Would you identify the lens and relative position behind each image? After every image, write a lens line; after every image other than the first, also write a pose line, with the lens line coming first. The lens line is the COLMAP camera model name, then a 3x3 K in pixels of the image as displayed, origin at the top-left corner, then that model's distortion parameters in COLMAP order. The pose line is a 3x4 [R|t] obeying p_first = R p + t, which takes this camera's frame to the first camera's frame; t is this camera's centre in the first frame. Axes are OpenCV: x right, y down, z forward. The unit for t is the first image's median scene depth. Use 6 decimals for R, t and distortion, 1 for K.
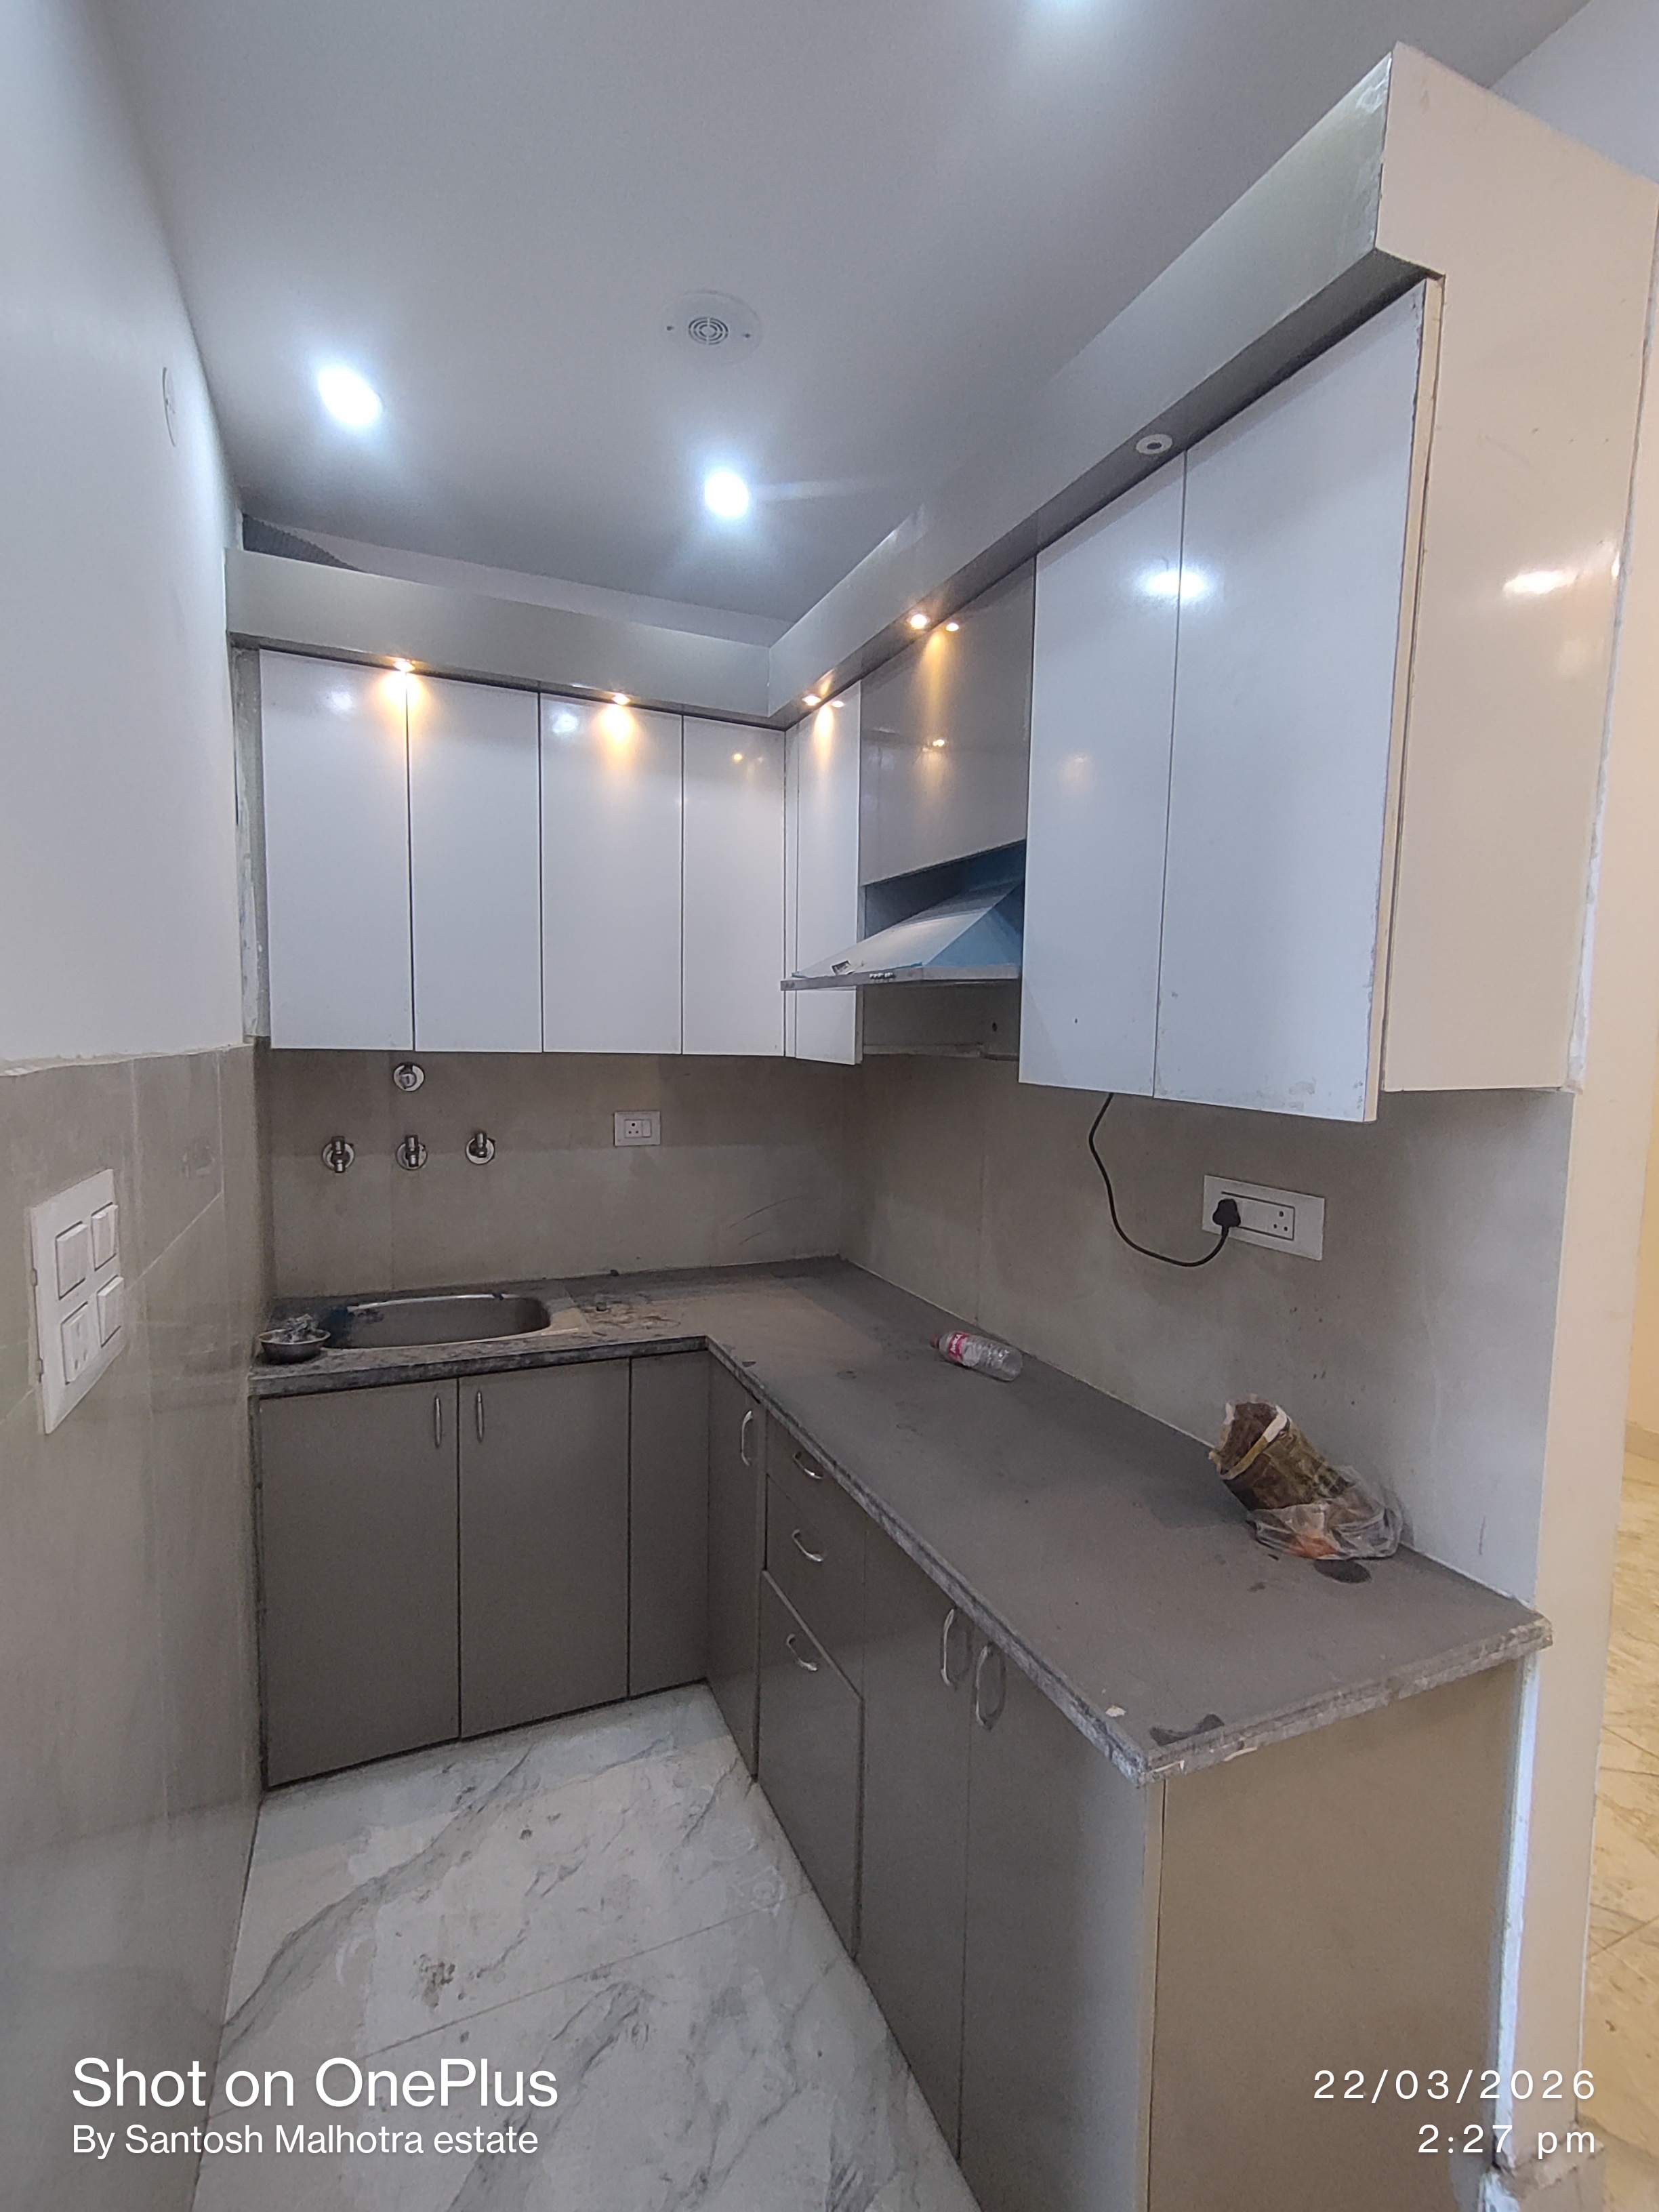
lens RADIAL K [[1003.1, 0, 825.4], [0, 1003.1, 1112.0], [0, 0, 1]] dist [-0.001224, -0.000318]
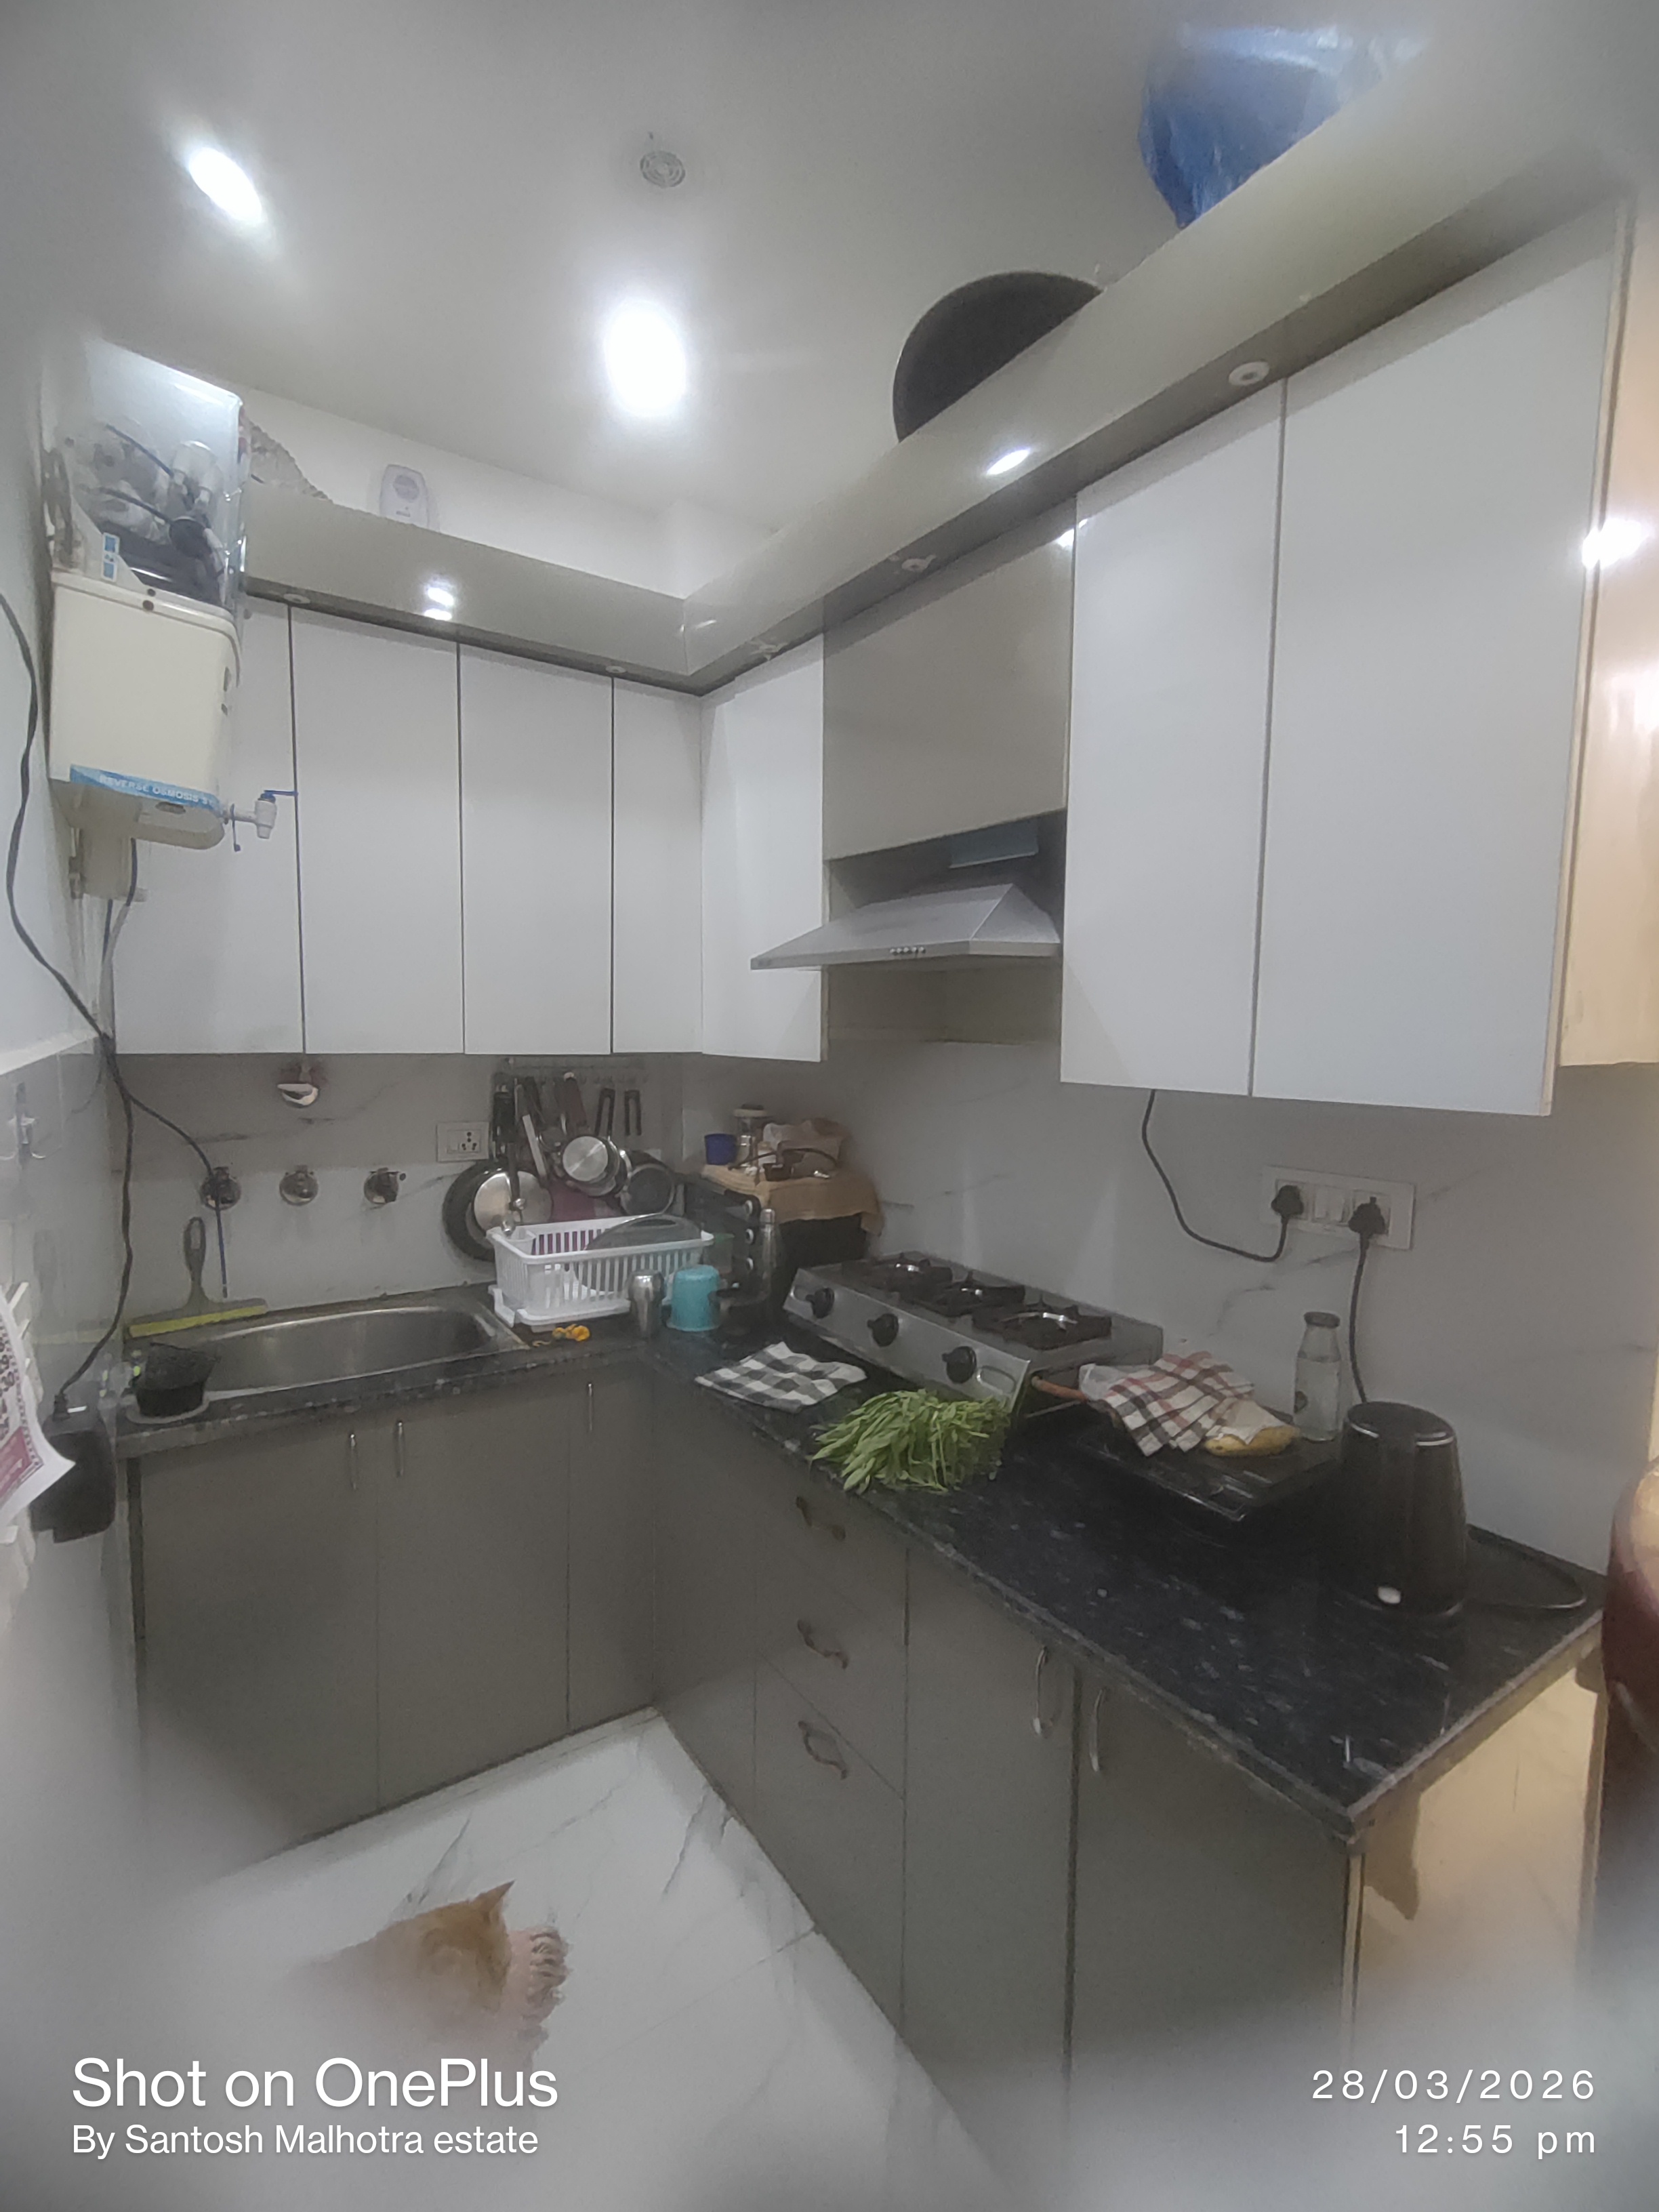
lens RADIAL K [[1003.1, 0, 825.4], [0, 1003.1, 1112.0], [0, 0, 1]] dist [-0.001224, -0.000318]
pose [[0.981979, -0.027541, 0.186974, -0.179250], [0.025803, 0.999598, 0.011723, -0.014299], [-0.187222, -0.006687, 0.982295, 0.140031]]
